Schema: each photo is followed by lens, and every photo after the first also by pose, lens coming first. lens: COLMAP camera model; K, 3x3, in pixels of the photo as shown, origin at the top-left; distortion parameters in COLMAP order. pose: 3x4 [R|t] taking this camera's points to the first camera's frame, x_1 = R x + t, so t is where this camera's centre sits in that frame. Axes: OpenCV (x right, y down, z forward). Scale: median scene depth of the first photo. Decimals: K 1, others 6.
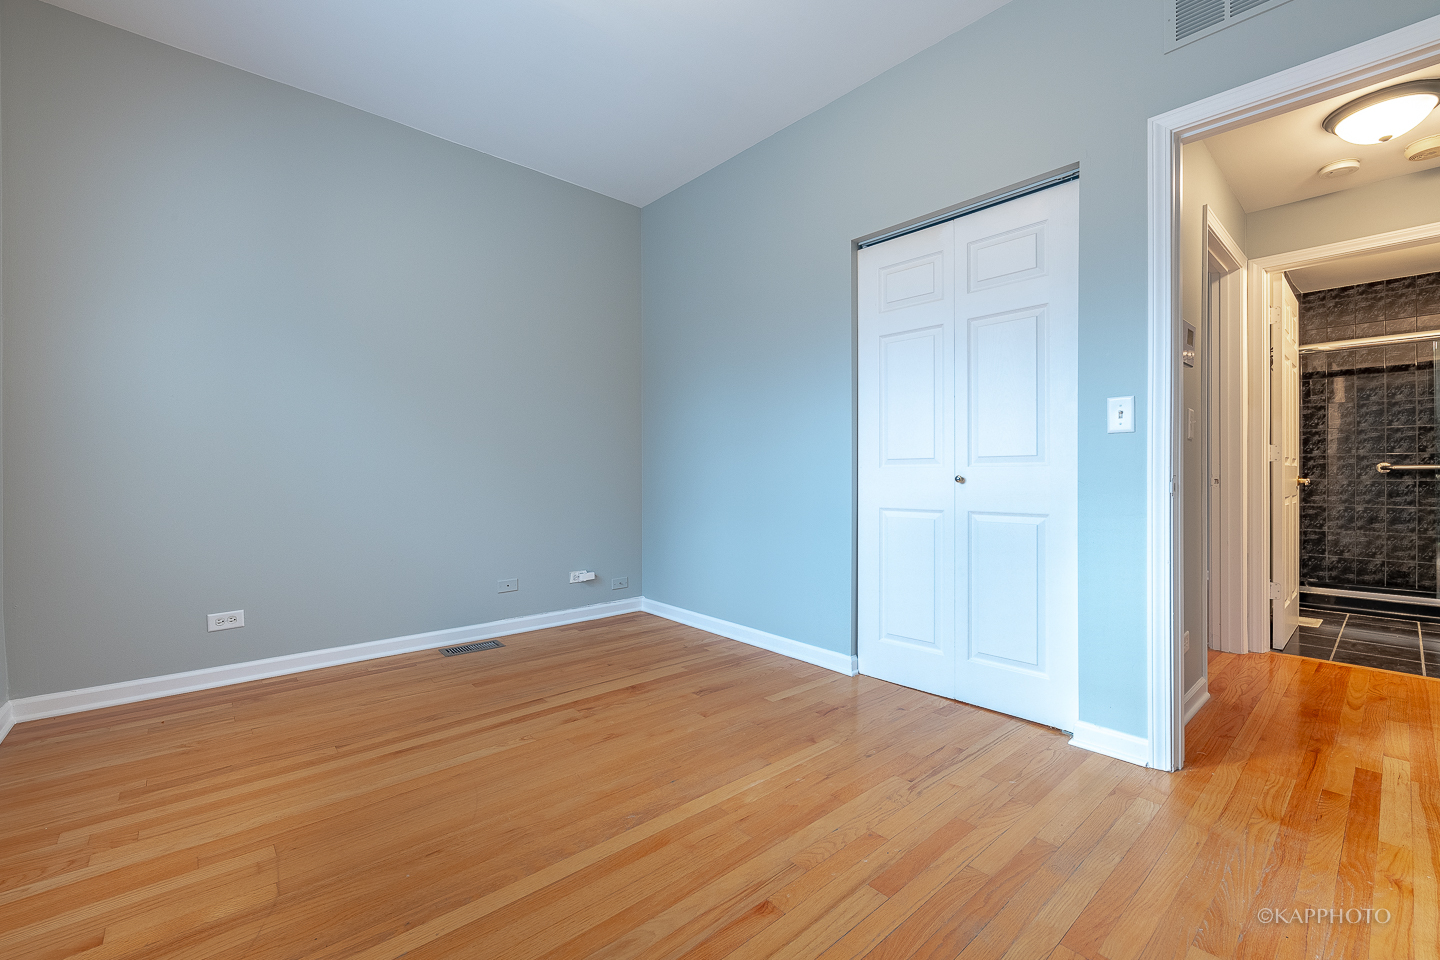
lens RADIAL K [[622.6, 0, 714.9], [0, 622.6, 471.1], [0, 0, 1]] dist [0.001308, -0.000137]
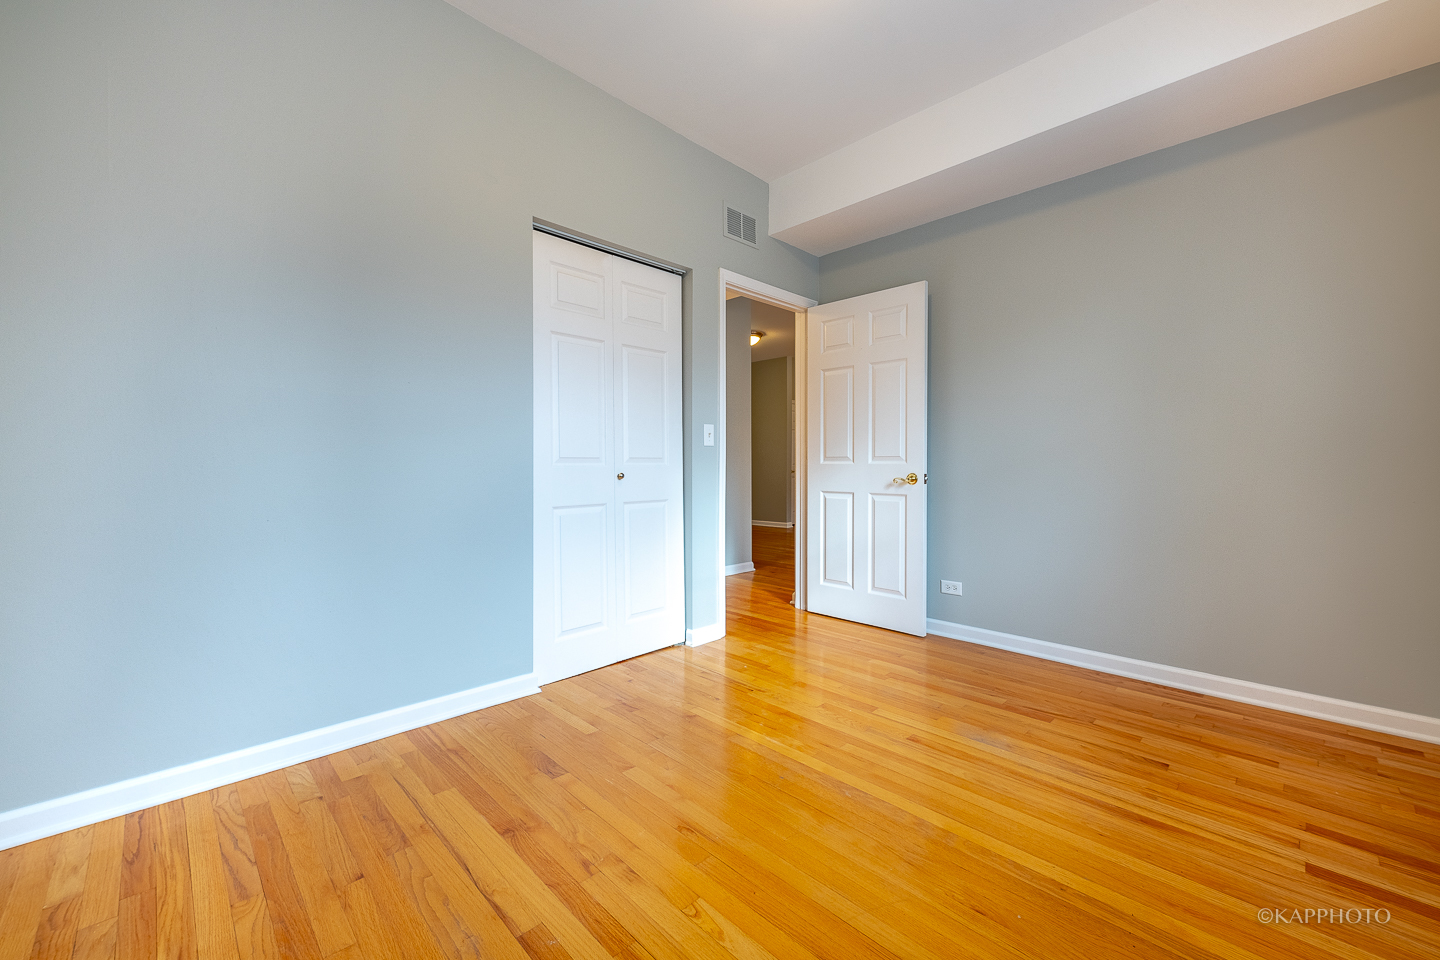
lens RADIAL K [[615.6, 0, 735.0], [0, 615.6, 469.7], [0, 0, 1]] dist [-0.000758, -0.000223]
pose [[-0.125347, -0.004471, 0.992103, -1.170147], [0.002129, 0.999986, 0.004775, -0.006286], [-0.992111, 0.002711, -0.125336, 1.342706]]
